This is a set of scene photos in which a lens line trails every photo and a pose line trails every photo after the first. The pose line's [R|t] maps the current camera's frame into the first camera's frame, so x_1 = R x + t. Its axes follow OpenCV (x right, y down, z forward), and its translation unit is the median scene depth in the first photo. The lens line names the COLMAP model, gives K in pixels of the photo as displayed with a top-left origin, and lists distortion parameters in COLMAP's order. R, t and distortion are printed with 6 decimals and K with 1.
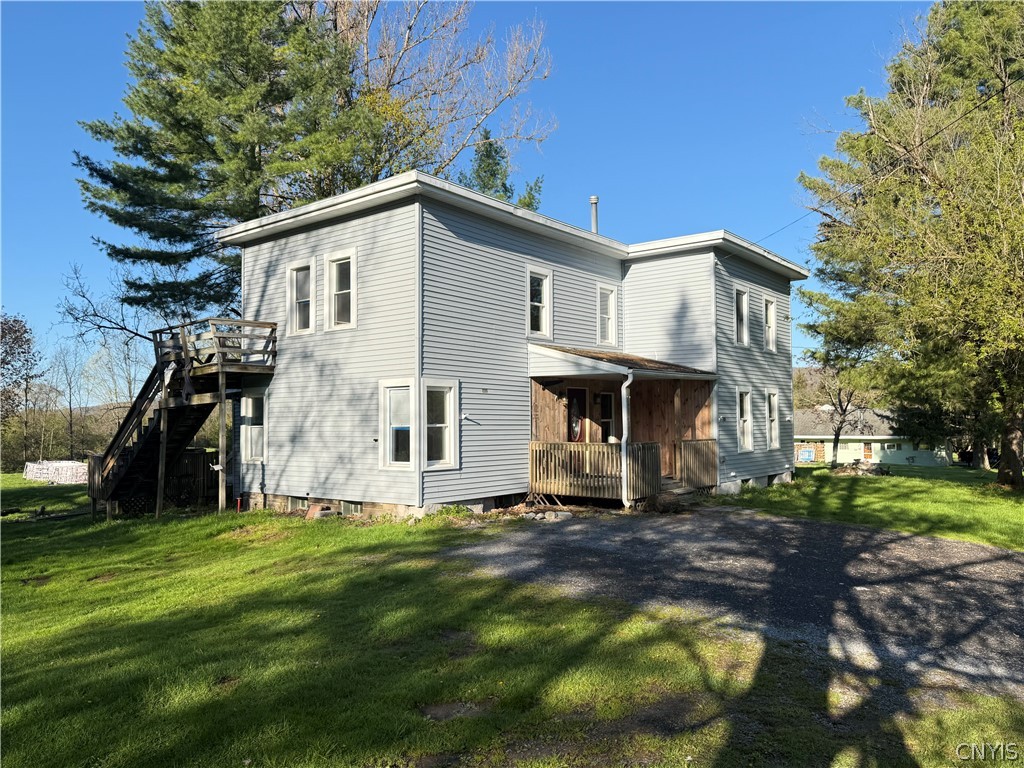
lens RADIAL K [[764.1, 0, 511.8], [0, 764.1, 384.7], [0, 0, 1]] dist [0.006630, 0.000328]
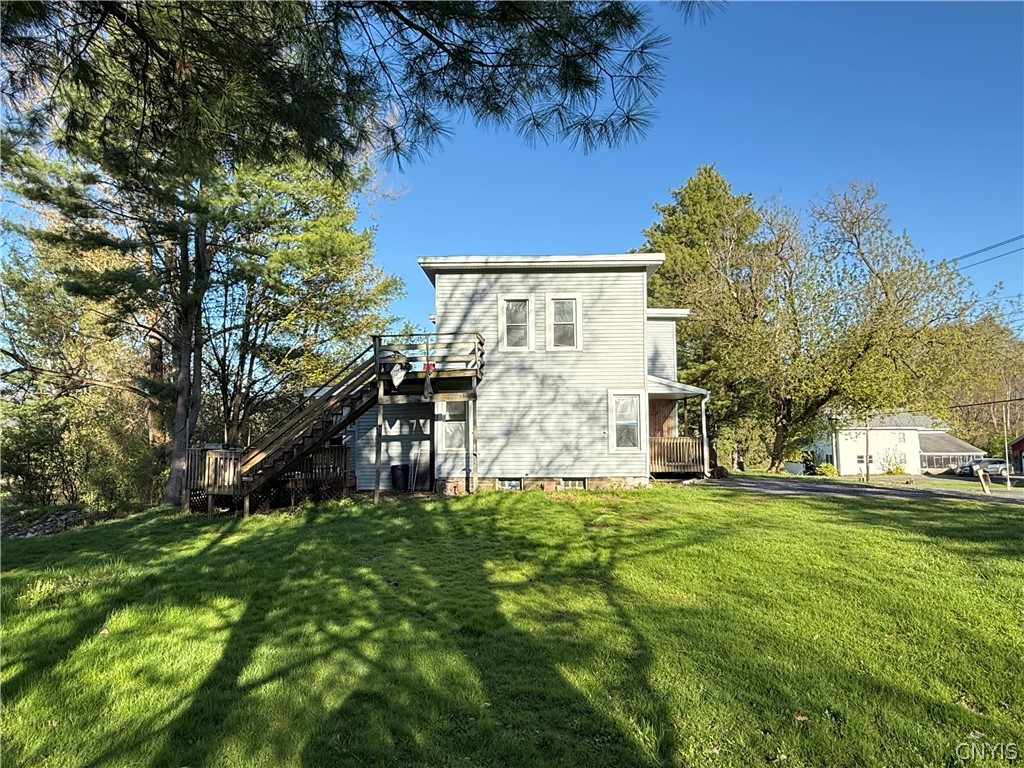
lens RADIAL K [[648.7, 0, 511.2], [0, 648.7, 384.3], [0, 0, 1]] dist [-0.002285, -0.000048]
pose [[0.804834, 0.057881, 0.590670, -0.943741], [-0.031848, 0.998011, -0.054403, 0.050334], [-0.592645, 0.024974, 0.805077, 0.130979]]
